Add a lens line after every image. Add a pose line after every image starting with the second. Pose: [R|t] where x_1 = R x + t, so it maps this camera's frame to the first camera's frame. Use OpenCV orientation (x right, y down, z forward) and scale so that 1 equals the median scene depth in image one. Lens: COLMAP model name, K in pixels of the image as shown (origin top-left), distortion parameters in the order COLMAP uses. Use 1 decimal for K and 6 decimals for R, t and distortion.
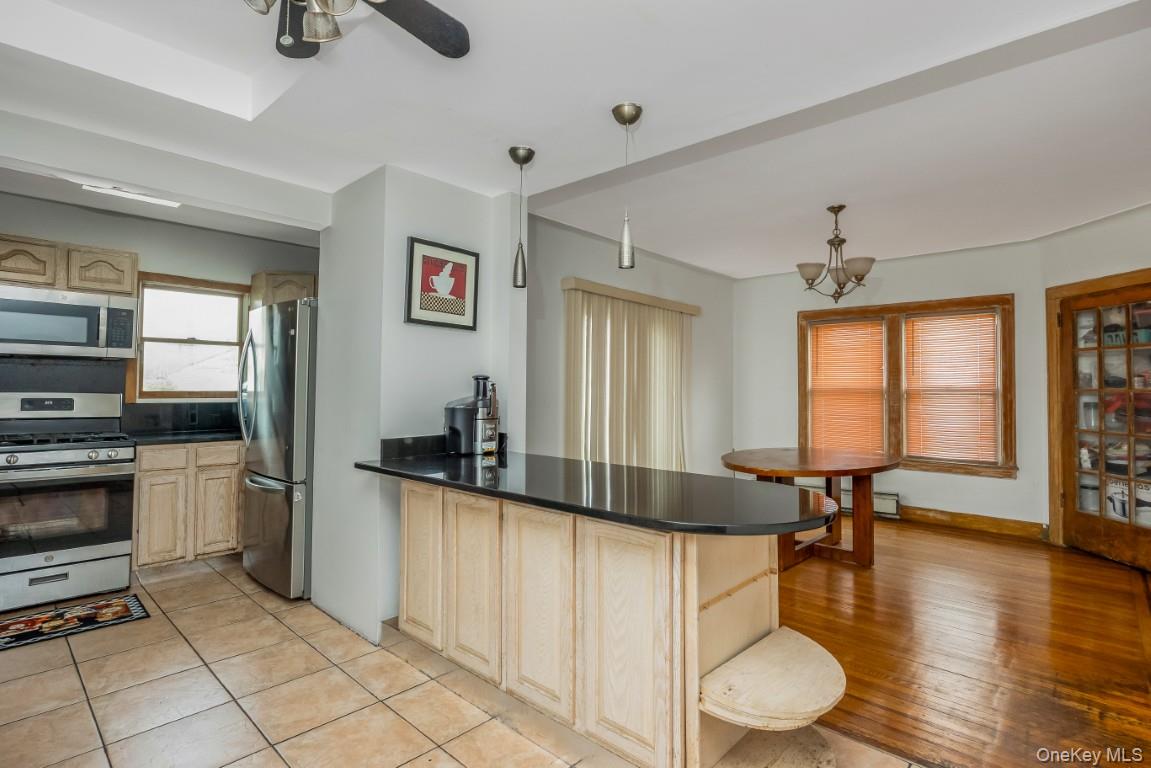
lens RADIAL K [[567.9, 0, 578.3], [0, 567.9, 374.3], [0, 0, 1]] dist [-0.001386, -0.001587]
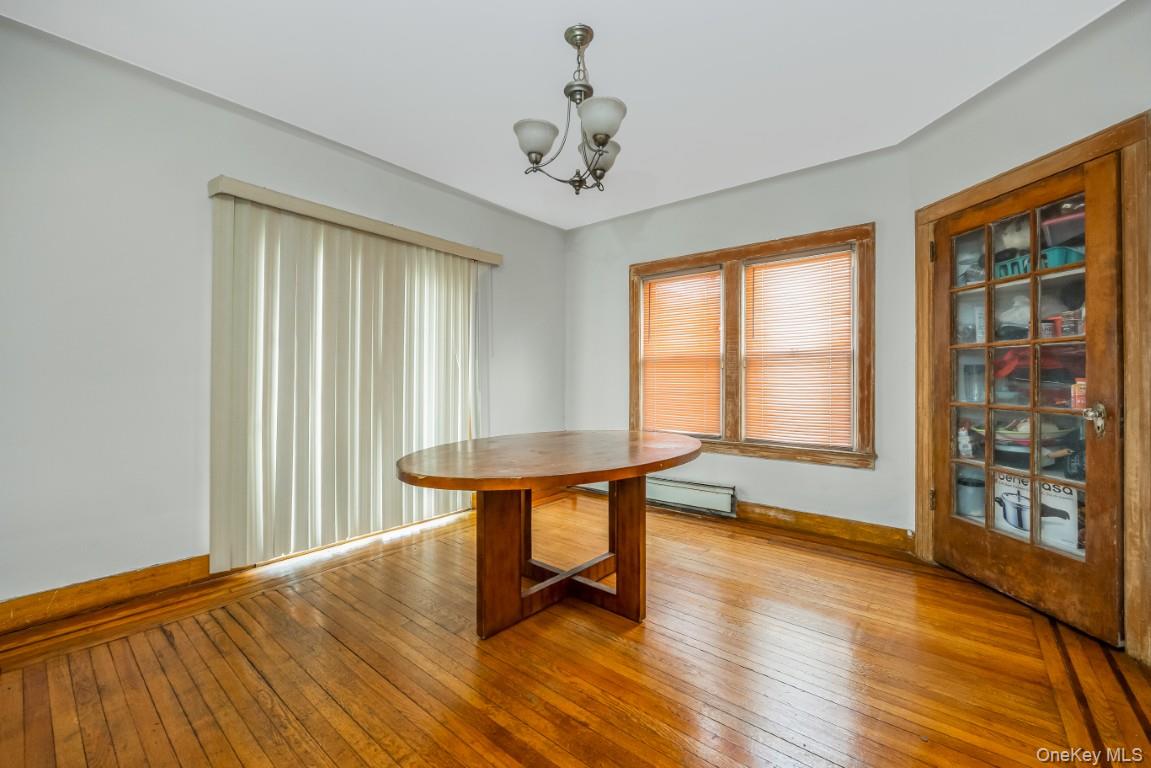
lens RADIAL K [[471.5, 0, 572.8], [0, 471.5, 377.1], [0, 0, 1]] dist [-0.001230, 0.000165]
pose [[0.998474, -0.005056, 0.054995, 0.365793], [0.003697, 0.999686, 0.024780, 0.048641], [-0.055103, -0.024539, 0.998179, 0.432630]]
